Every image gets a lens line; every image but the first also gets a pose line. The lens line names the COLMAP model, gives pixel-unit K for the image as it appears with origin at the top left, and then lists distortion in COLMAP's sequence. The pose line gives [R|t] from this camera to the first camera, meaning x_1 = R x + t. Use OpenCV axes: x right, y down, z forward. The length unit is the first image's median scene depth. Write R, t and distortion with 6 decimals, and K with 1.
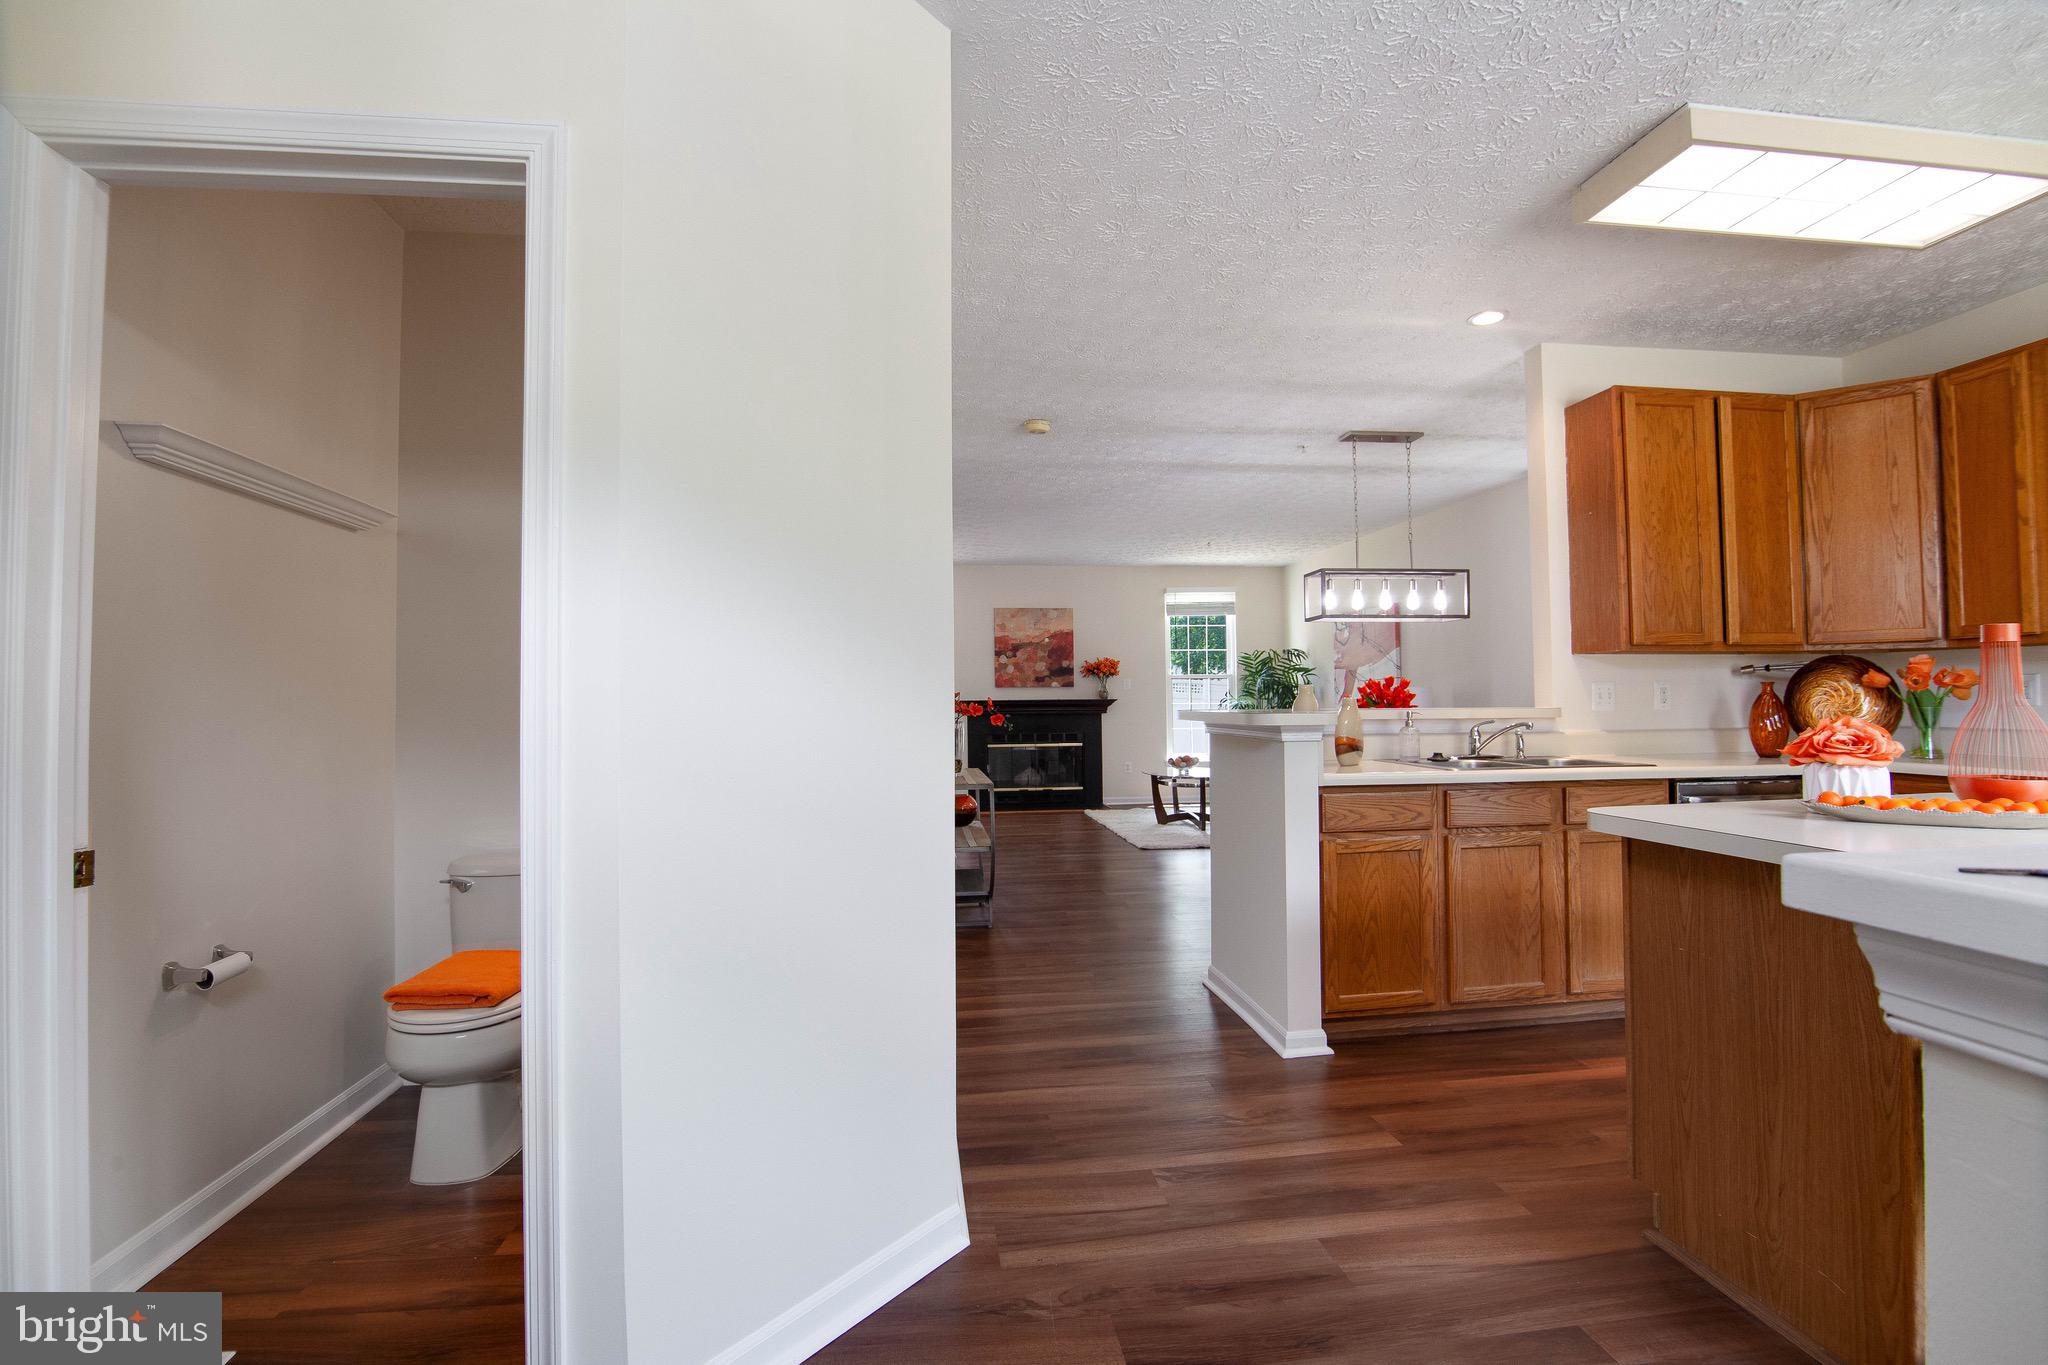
lens RADIAL K [[919.5, 0, 1024.0], [0, 919.5, 682.5], [0, 0, 1]] dist [-0.017354, -0.000786]
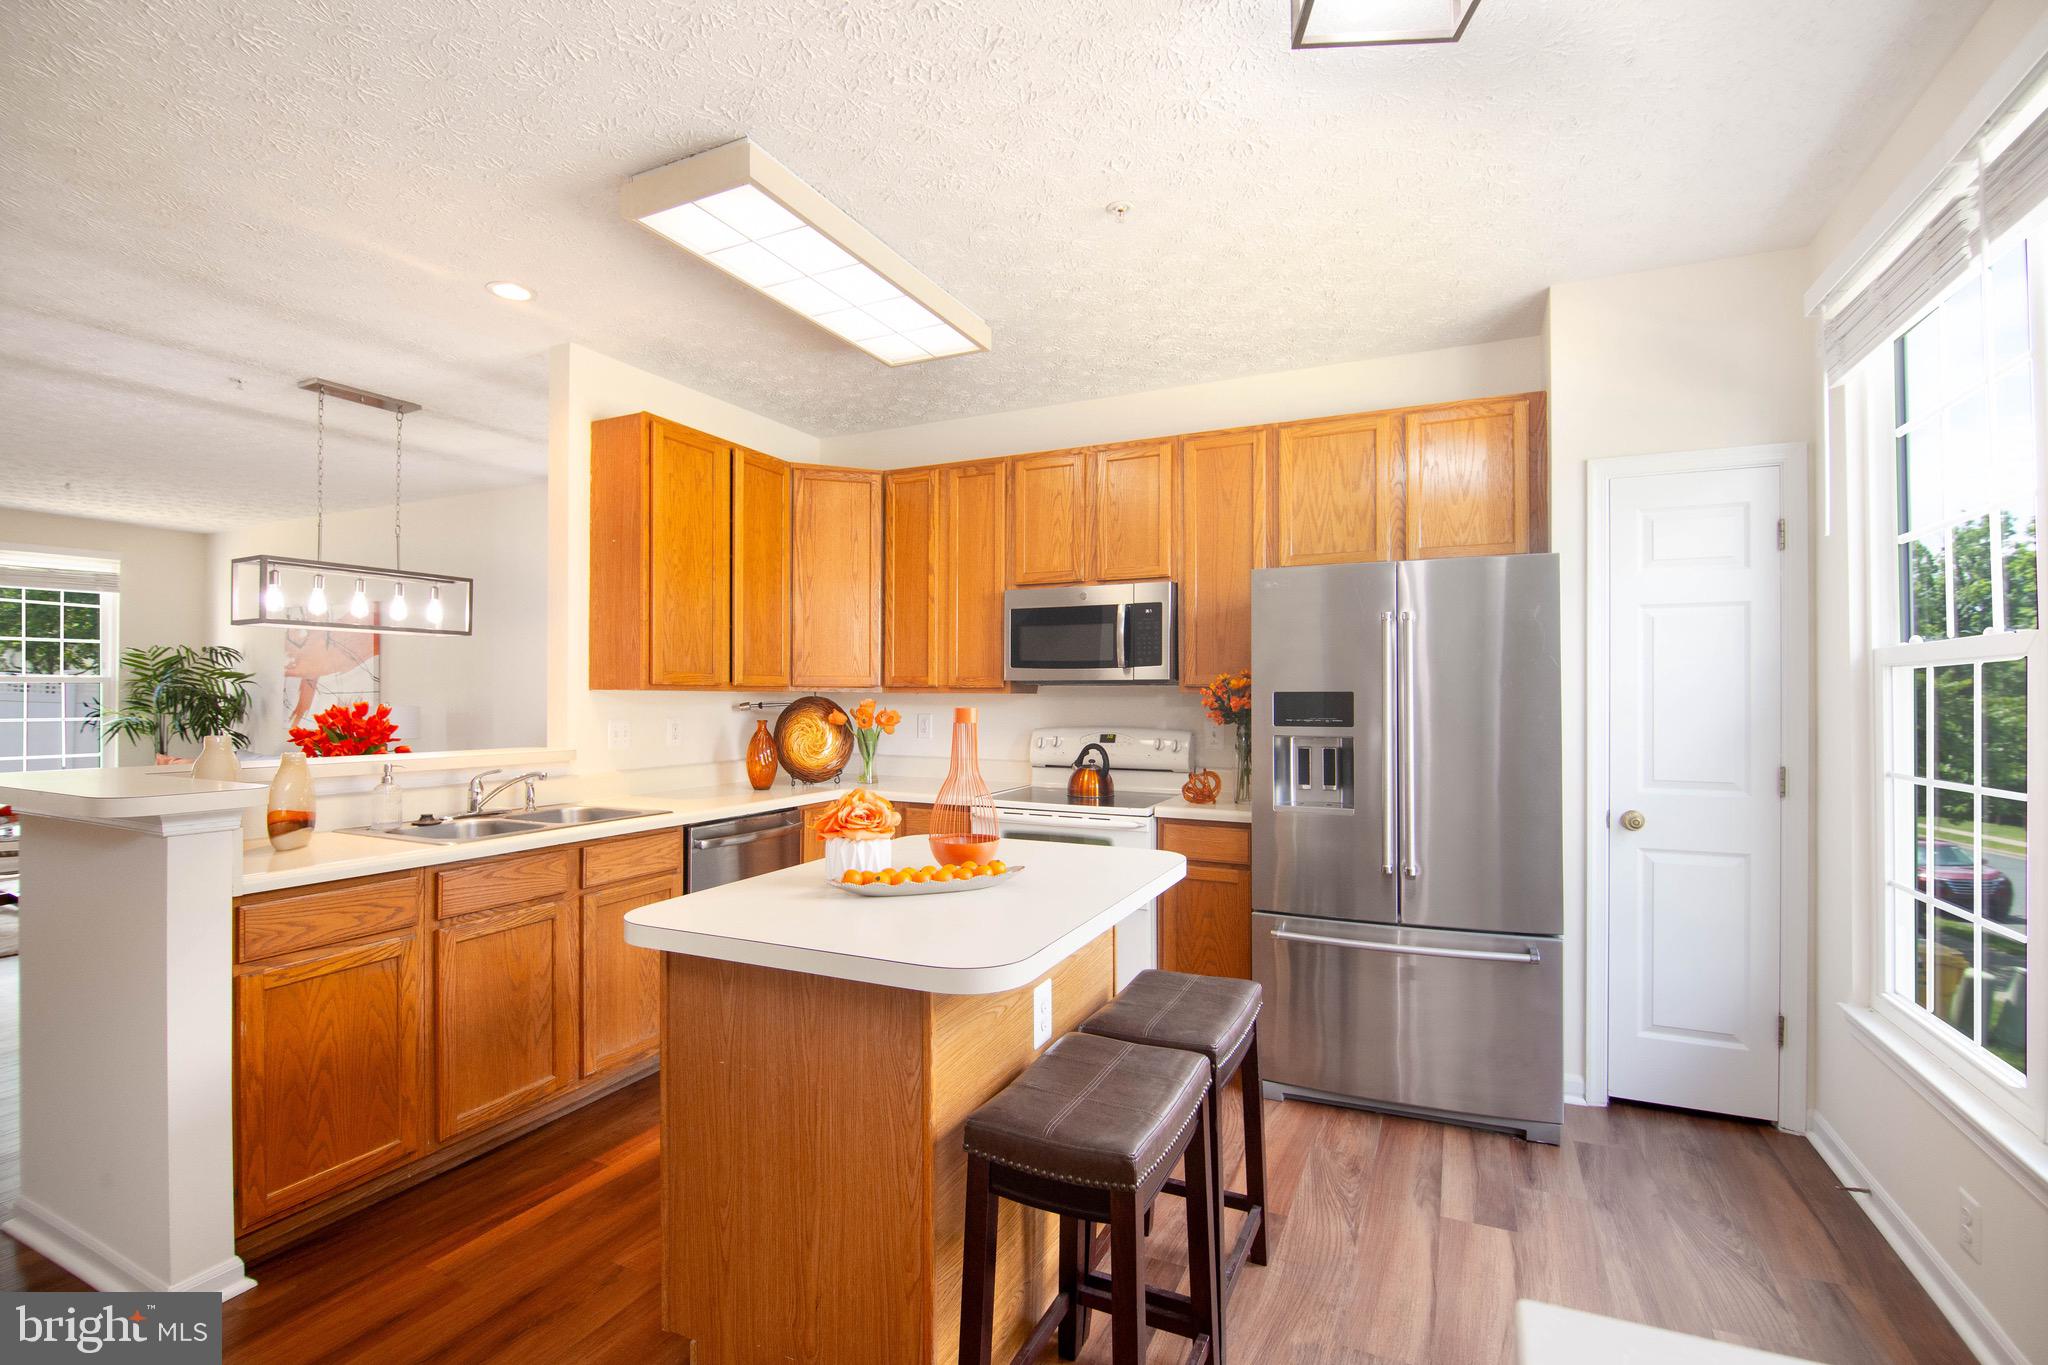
lens RADIAL K [[901.0, 0, 1026.7], [0, 901.0, 670.5], [0, 0, 1]] dist [-0.012250, -0.006257]
pose [[0.527334, 0.024943, 0.849292, 0.071405], [-0.020667, 0.999650, -0.016527, -0.049352], [-0.849407, -0.008837, 0.527665, 0.166418]]
